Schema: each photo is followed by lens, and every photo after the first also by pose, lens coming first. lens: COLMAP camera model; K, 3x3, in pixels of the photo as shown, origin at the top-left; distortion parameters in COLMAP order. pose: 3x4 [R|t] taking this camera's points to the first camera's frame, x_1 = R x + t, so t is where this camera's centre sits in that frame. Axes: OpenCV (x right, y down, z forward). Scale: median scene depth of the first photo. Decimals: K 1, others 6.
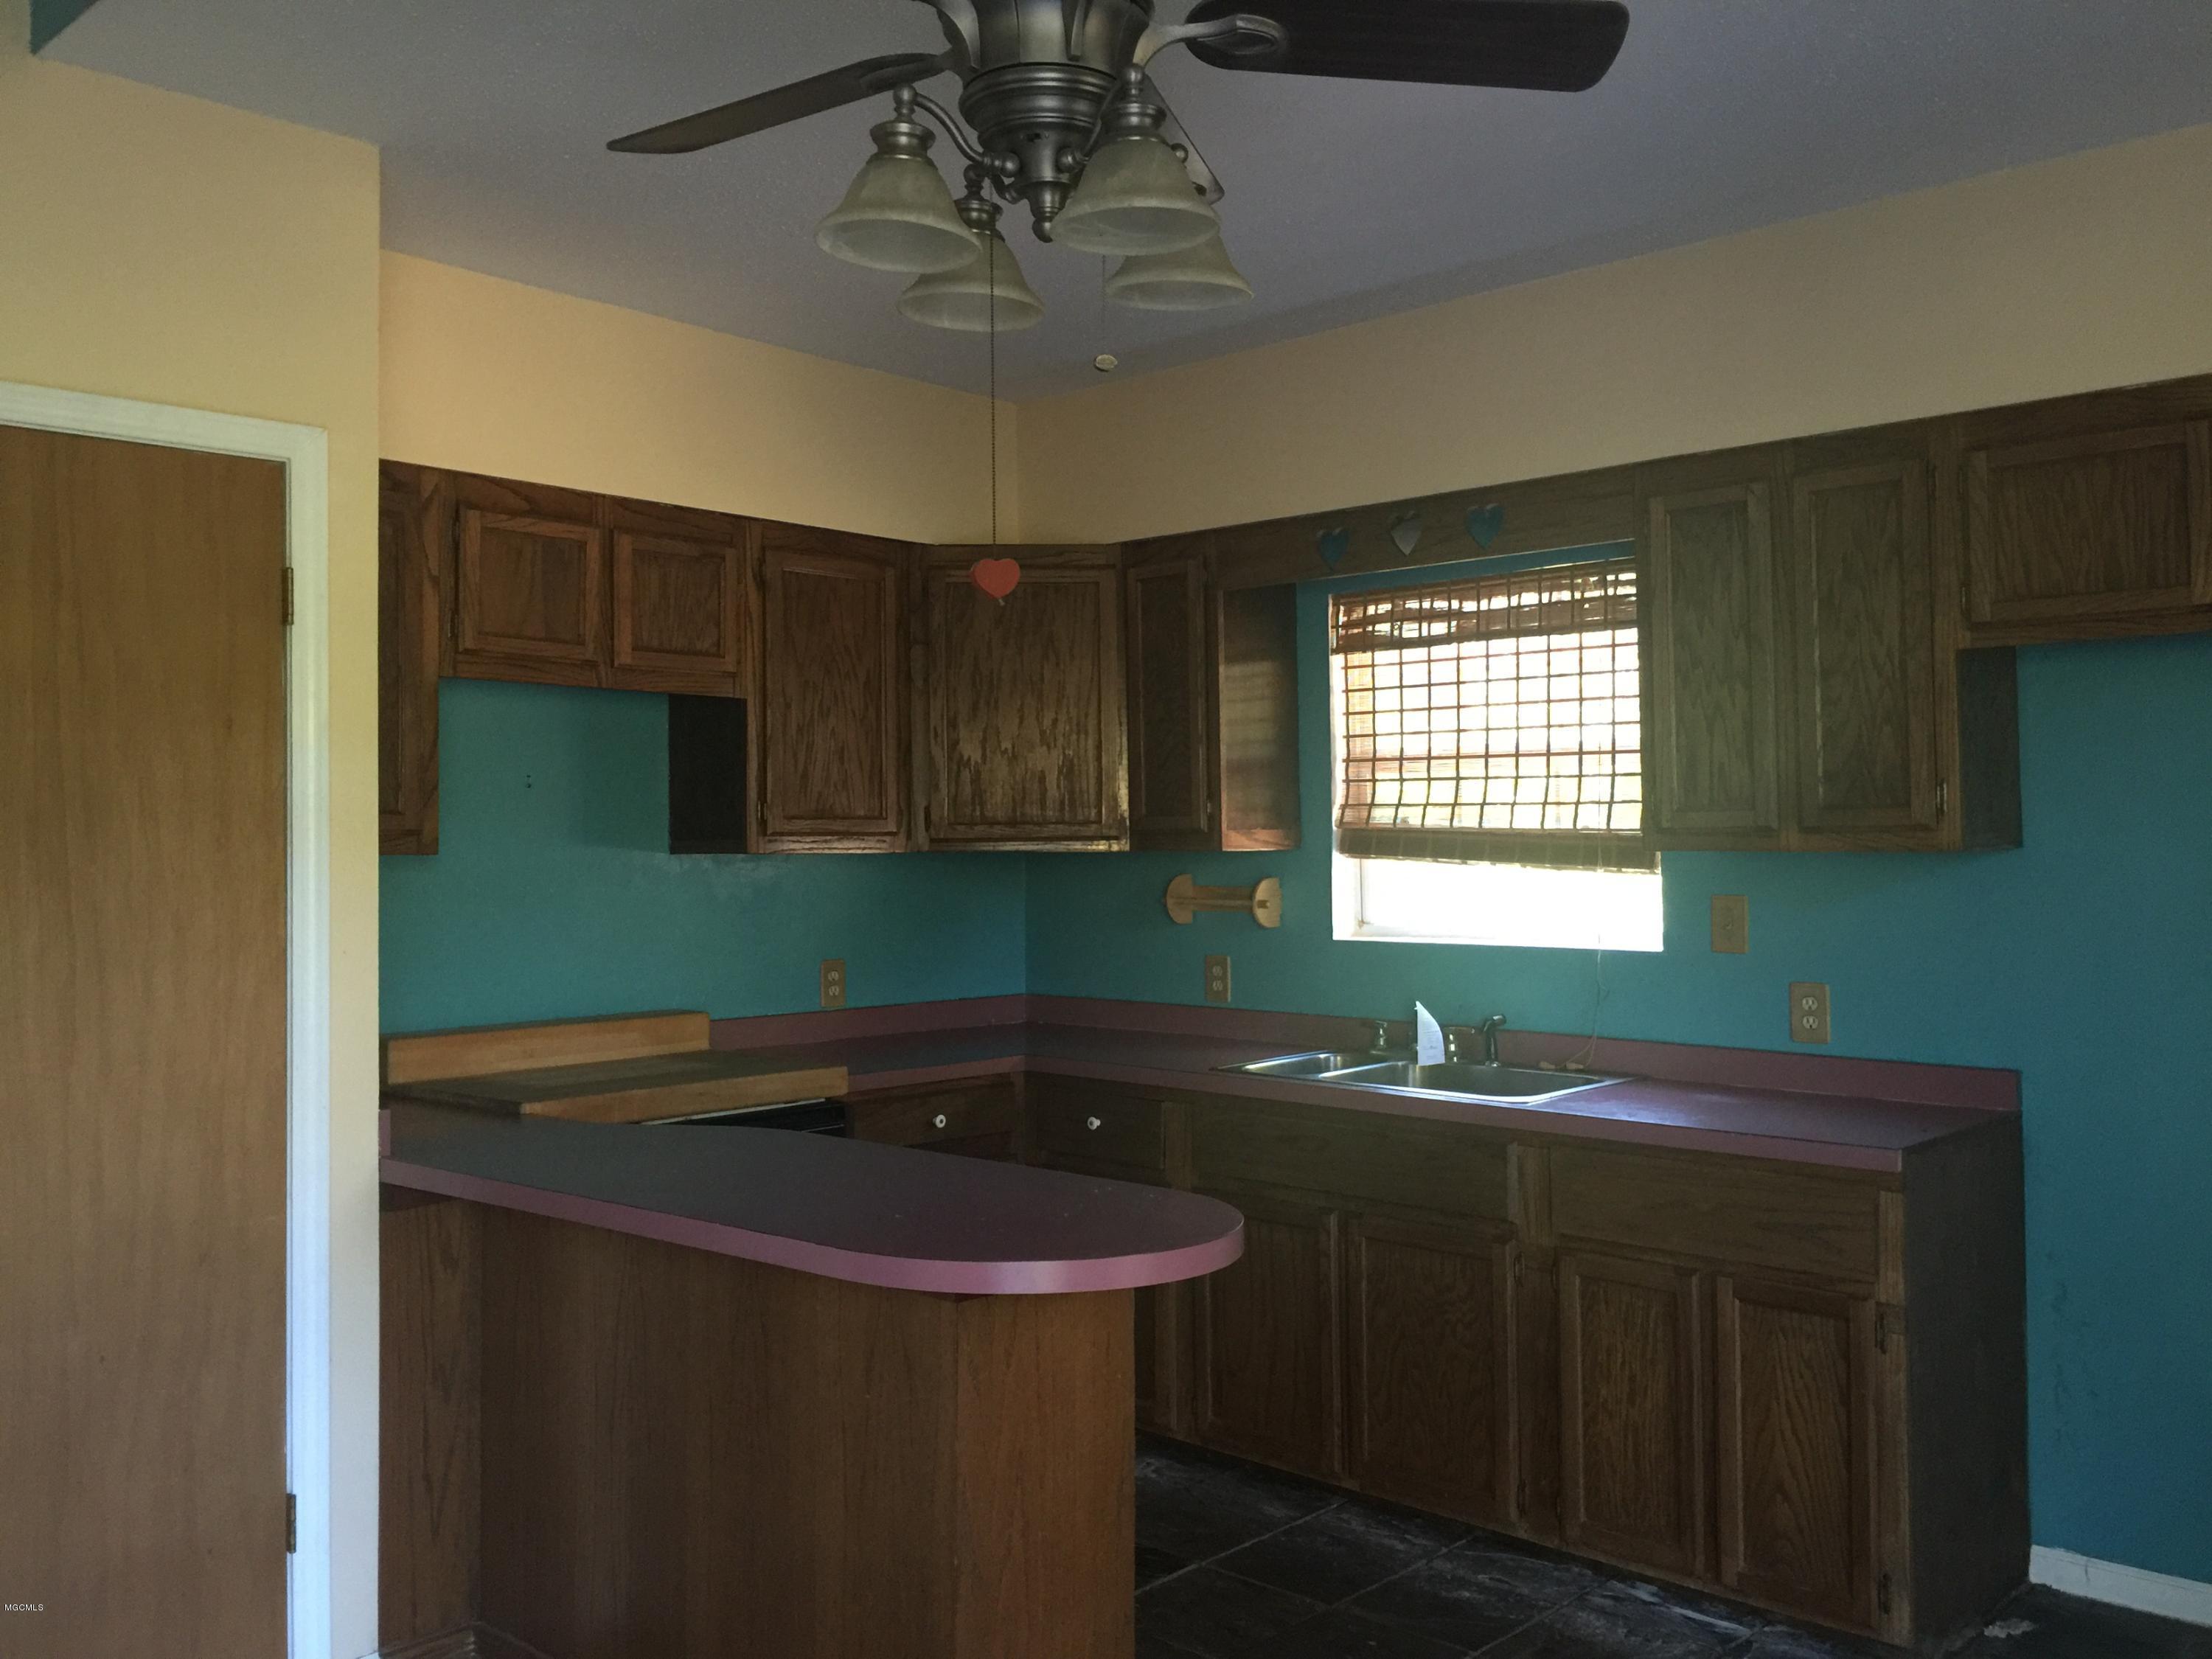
lens RADIAL K [[1874.8, 0, 1136.1], [0, 1874.8, 781.5], [0, 0, 1]] dist [0.067185, -0.084158]
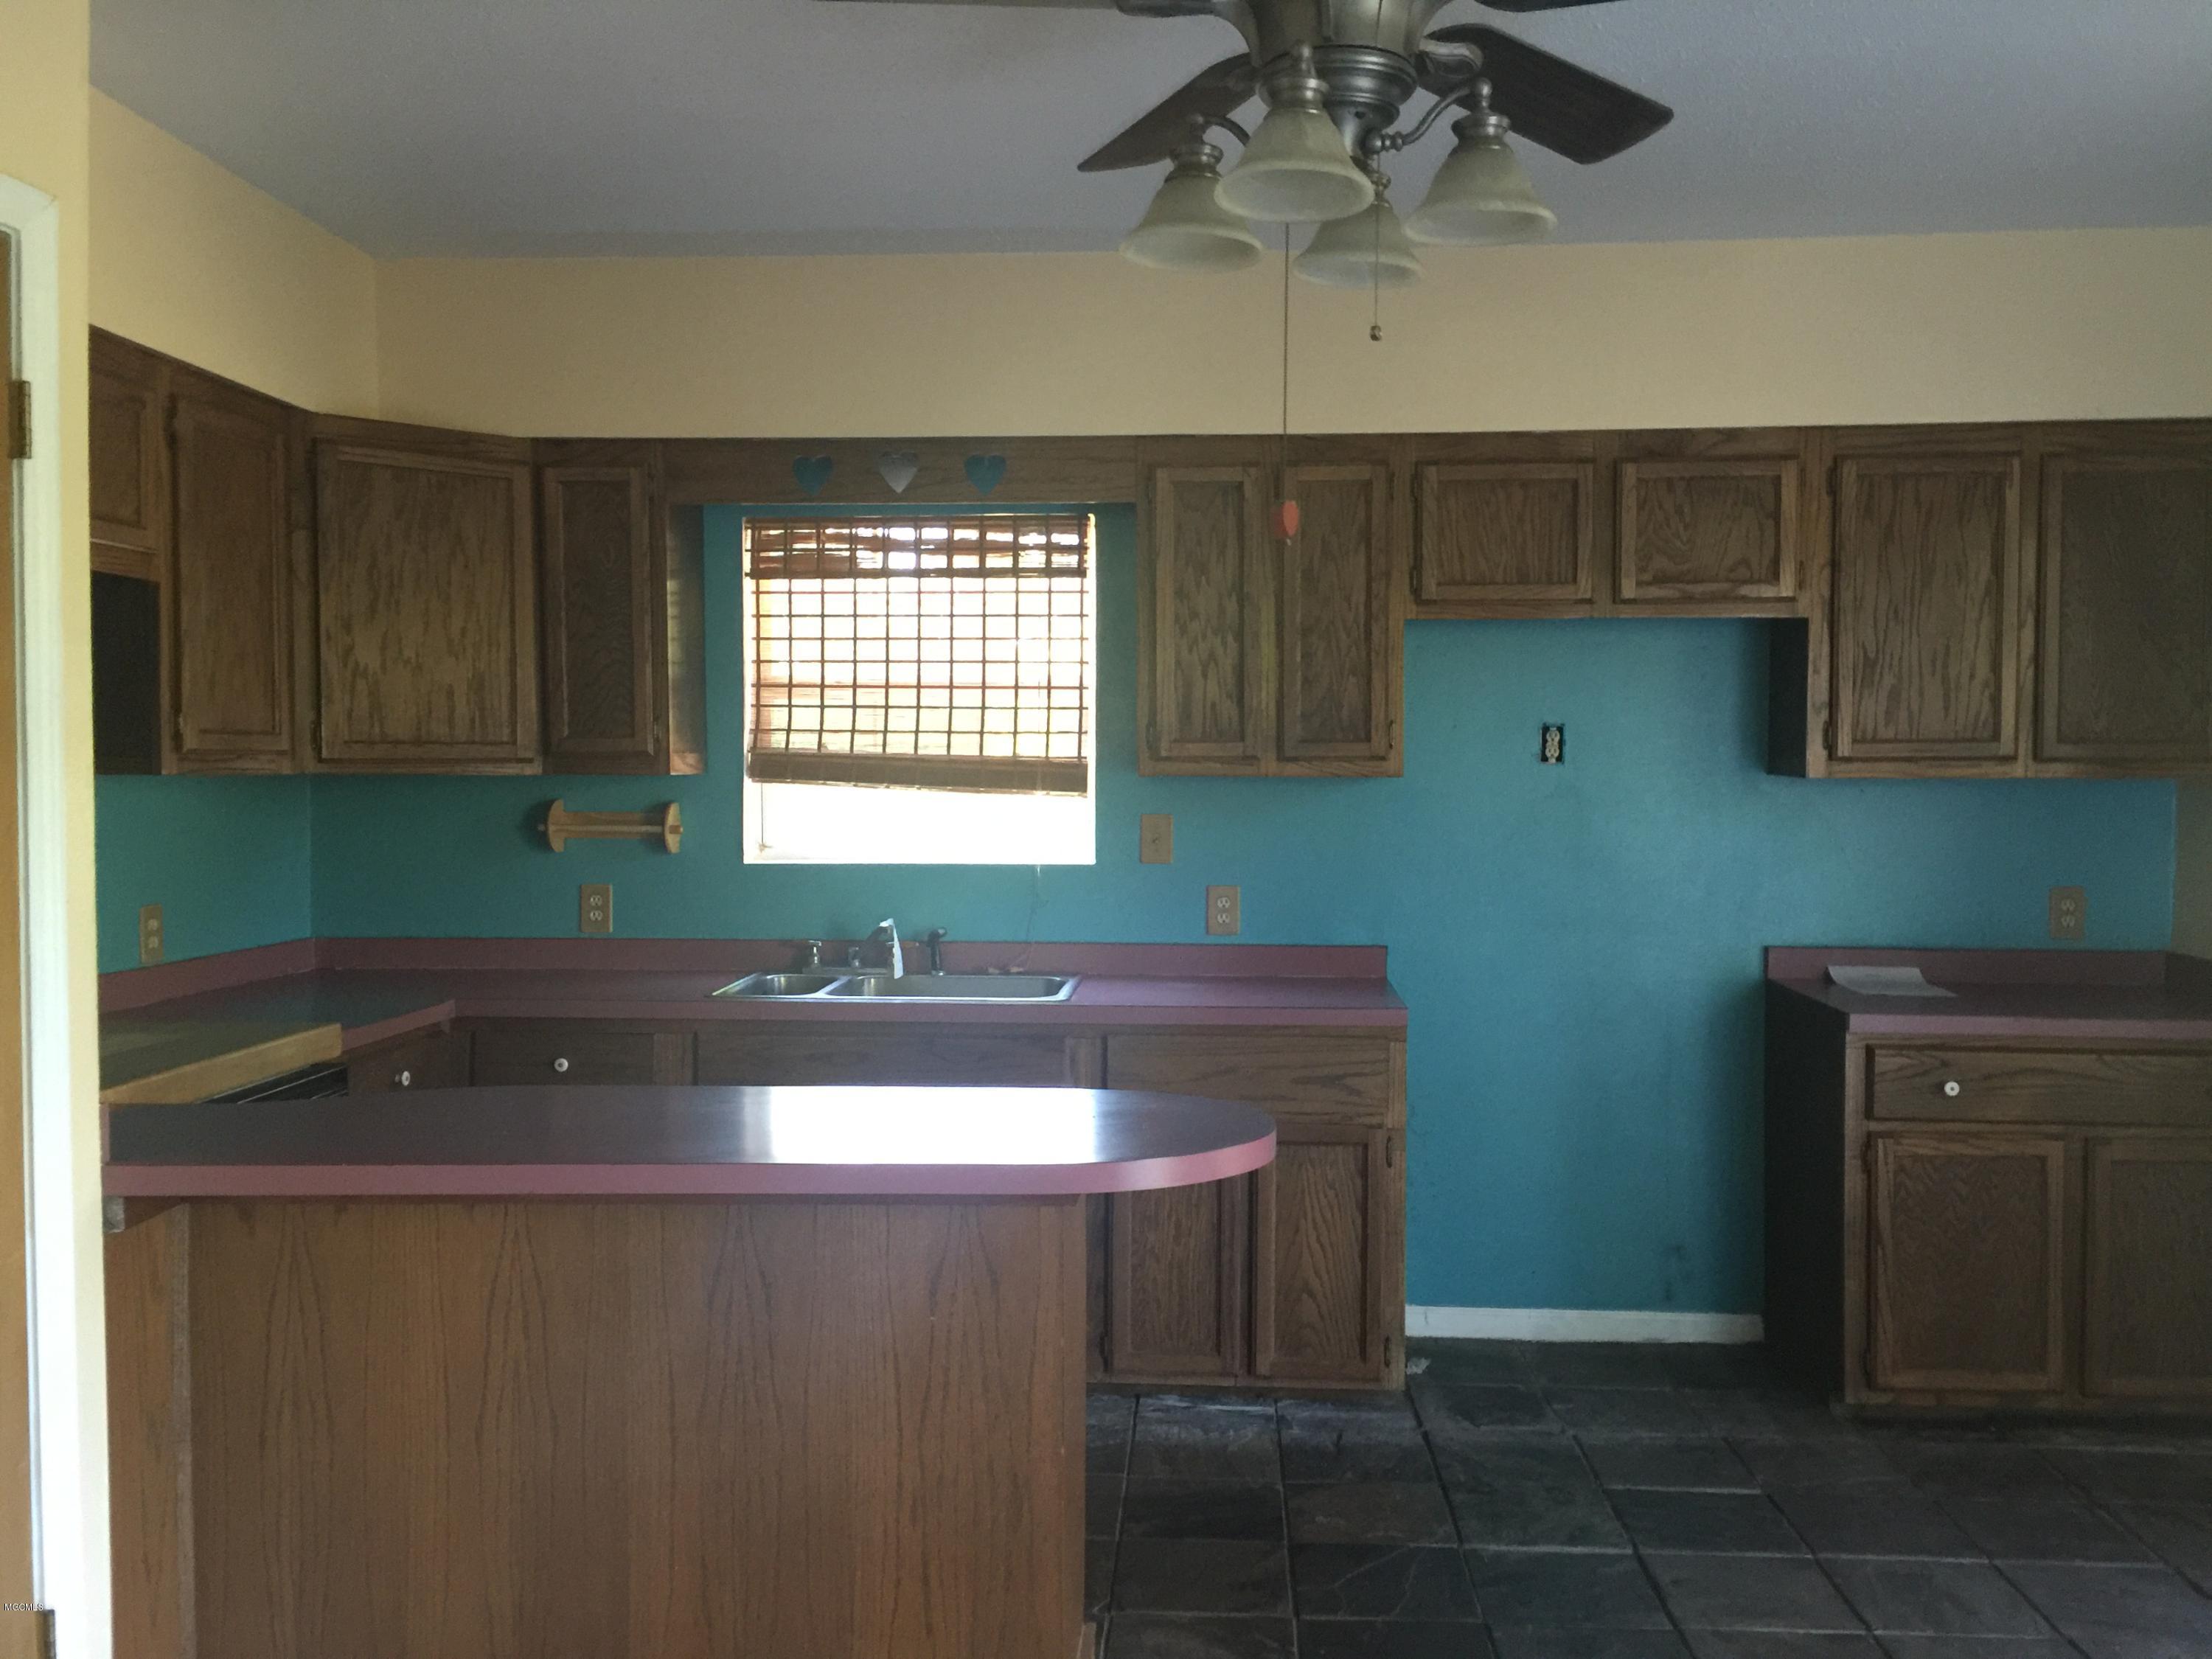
lens RADIAL K [[1874.8, 0, 1090.1], [0, 1874.8, 808.0], [0, 0, 1]] dist [0.067185, -0.084158]
pose [[0.771071, -0.006249, 0.636719, -0.435809], [-0.026764, 0.998750, 0.042213, 0.007851], [-0.636187, -0.049590, 0.769940, 0.121628]]
